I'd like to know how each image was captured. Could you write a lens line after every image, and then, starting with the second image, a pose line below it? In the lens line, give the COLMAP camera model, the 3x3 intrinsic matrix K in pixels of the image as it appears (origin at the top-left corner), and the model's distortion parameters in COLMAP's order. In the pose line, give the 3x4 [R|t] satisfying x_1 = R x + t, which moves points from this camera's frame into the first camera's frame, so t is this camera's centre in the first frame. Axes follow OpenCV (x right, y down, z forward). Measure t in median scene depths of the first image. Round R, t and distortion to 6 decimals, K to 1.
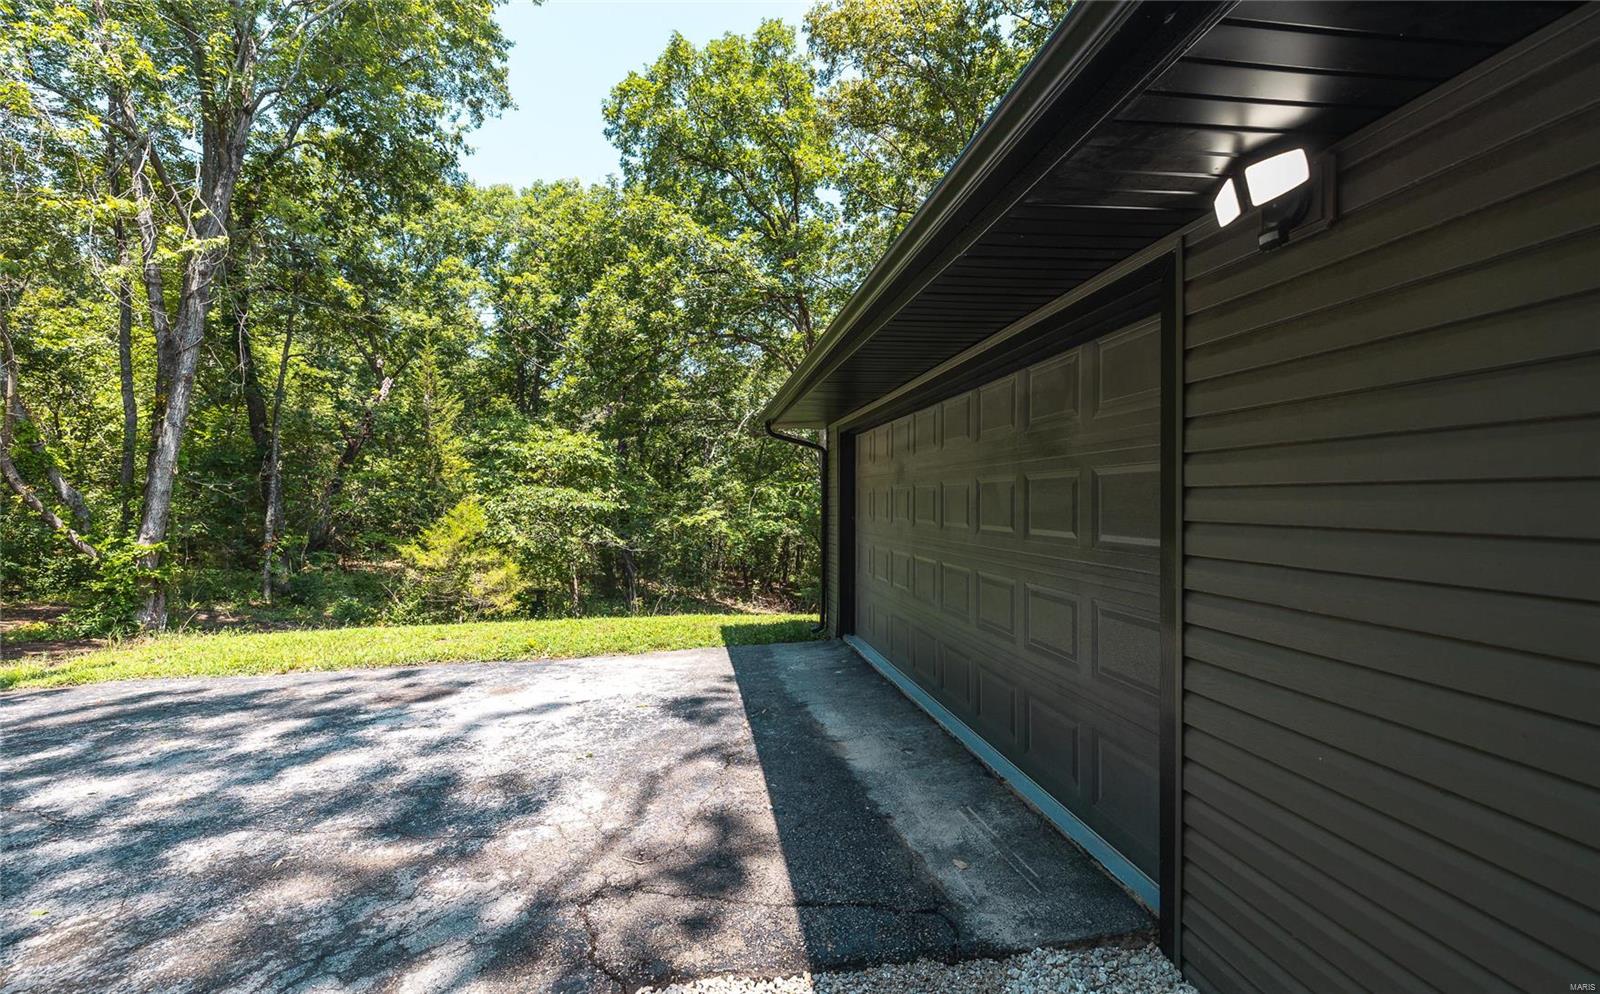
lens RADIAL K [[702.8, 0, 801.1], [0, 702.8, 499.8], [0, 0, 1]] dist [0.000508, 0.000065]
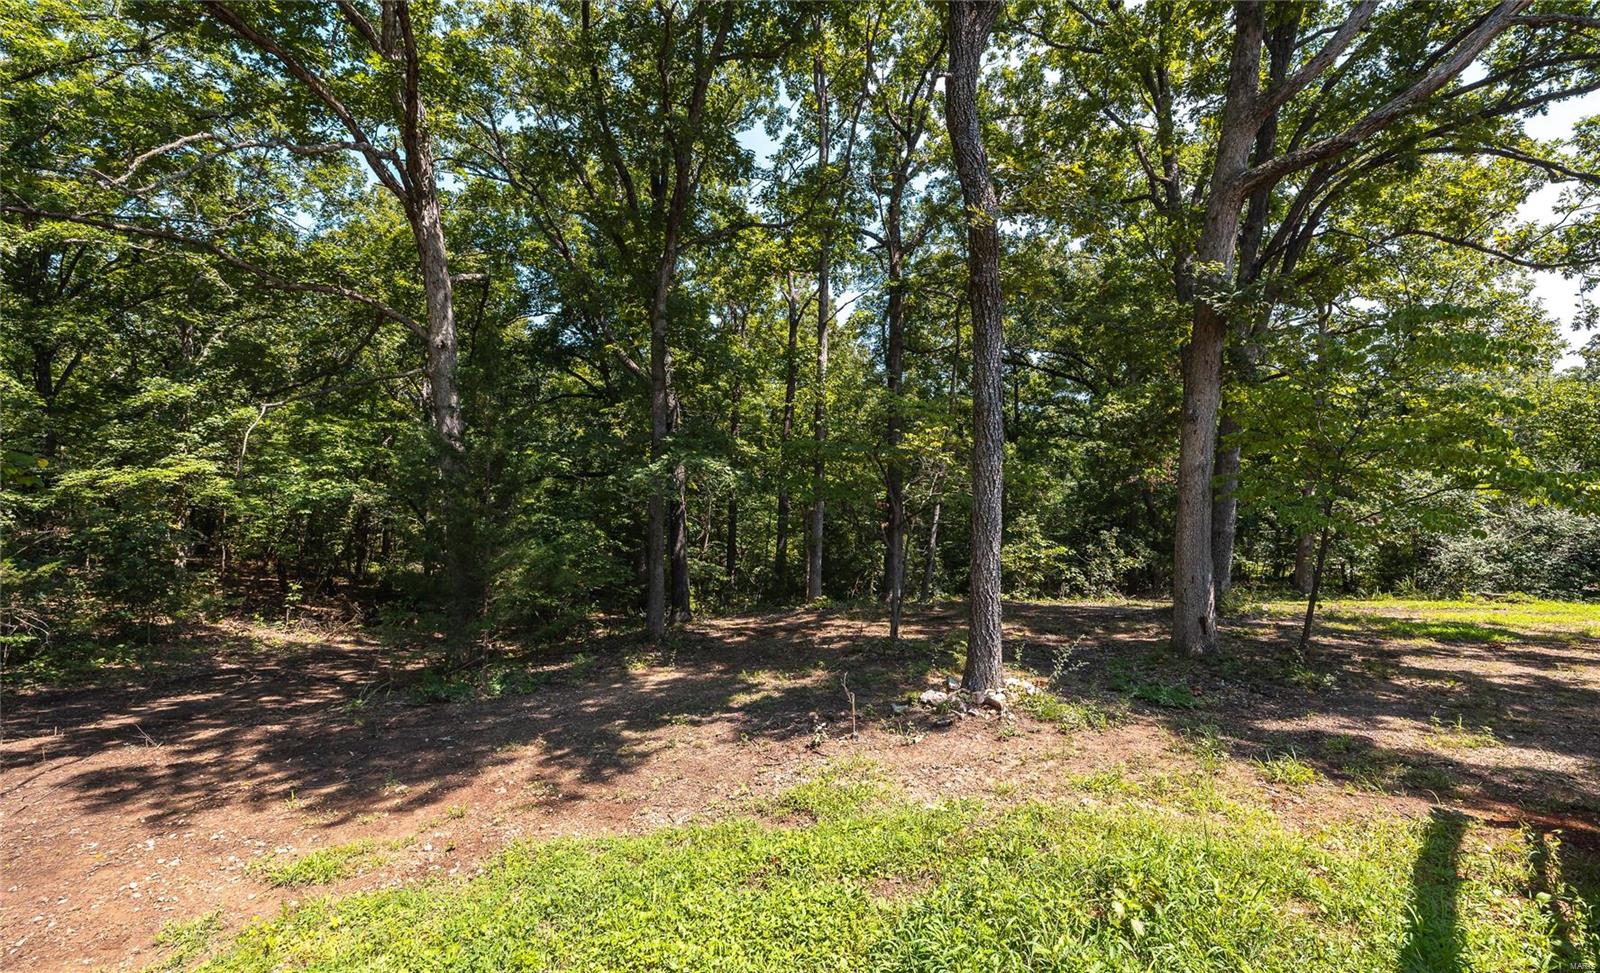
lens RADIAL K [[702.6, 0, 800.1], [0, 702.6, 487.8], [0, 0, 1]] dist [0.007832, 0.000345]
pose [[0.866833, 0.007197, 0.498546, 0.006147], [-0.021285, 0.999518, 0.022580, 0.014482], [-0.498143, -0.030185, 0.866569, 0.288369]]
